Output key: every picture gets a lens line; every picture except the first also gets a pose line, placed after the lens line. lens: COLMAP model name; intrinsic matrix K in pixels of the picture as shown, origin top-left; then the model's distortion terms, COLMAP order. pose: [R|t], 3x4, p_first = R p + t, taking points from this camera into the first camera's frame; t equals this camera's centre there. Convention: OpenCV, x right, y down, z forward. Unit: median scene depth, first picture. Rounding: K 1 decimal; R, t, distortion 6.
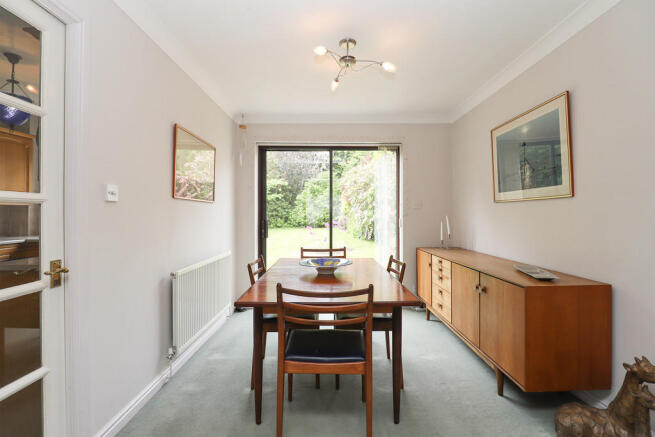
lens RADIAL K [[301.0, 0, 333.9], [0, 301.0, 213.8], [0, 0, 1]] dist [-0.026608, 0.000134]
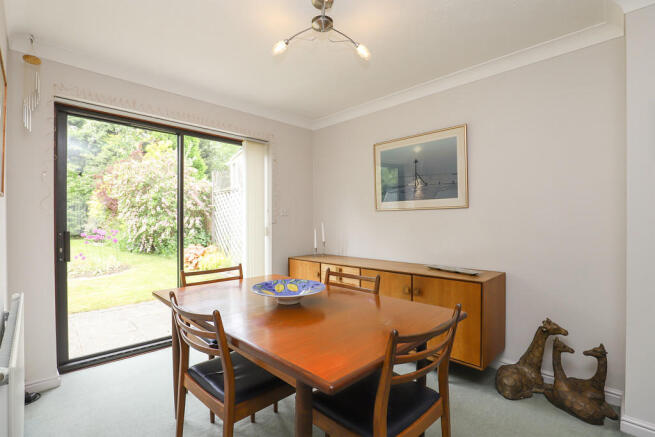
lens RADIAL K [[301.0, 0, 327.7], [0, 301.0, 222.9], [0, 0, 1]] dist [-0.026608, 0.000134]
pose [[0.725567, -0.002150, 0.688148, -0.354654], [-0.000932, 0.999991, 0.004107, 0.002729], [-0.688150, -0.003622, 0.725559, 0.317962]]
